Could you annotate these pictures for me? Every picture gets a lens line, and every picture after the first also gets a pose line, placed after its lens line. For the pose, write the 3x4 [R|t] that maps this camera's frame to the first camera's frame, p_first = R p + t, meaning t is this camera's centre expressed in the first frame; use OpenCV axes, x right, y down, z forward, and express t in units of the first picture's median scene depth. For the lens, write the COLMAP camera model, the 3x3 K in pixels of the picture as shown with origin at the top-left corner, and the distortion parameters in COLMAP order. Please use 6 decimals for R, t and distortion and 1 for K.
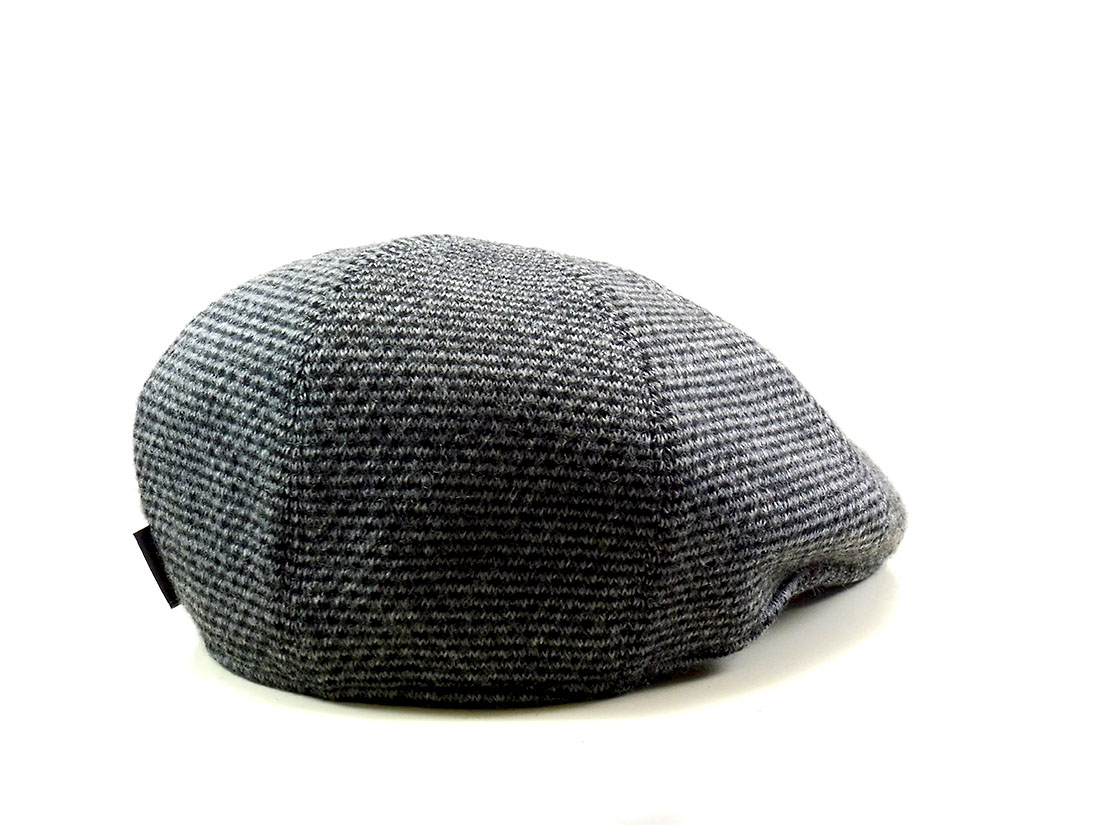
lens RADIAL K [[4107.2, 0, 550.0], [0, 4107.2, 412.5], [0, 0, 1]] dist [1.990324, -106.650568]
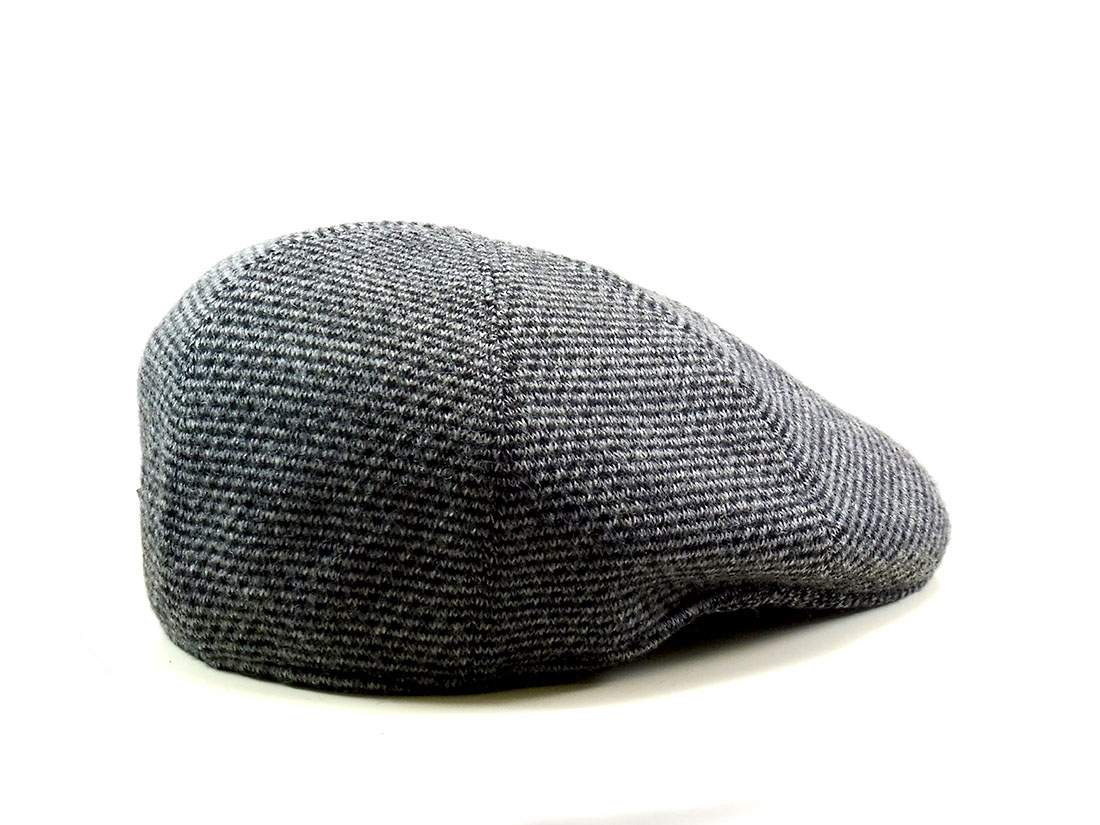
lens RADIAL K [[4107.2, 0, 550.0], [0, 4107.2, 412.5], [0, 0, 1]] dist [1.990324, -106.650568]
pose [[0.932651, 0.084584, -0.350725, 0.384138], [-0.081643, 0.996392, 0.023194, -0.024219], [0.351421, 0.007002, 0.936191, 0.071780]]
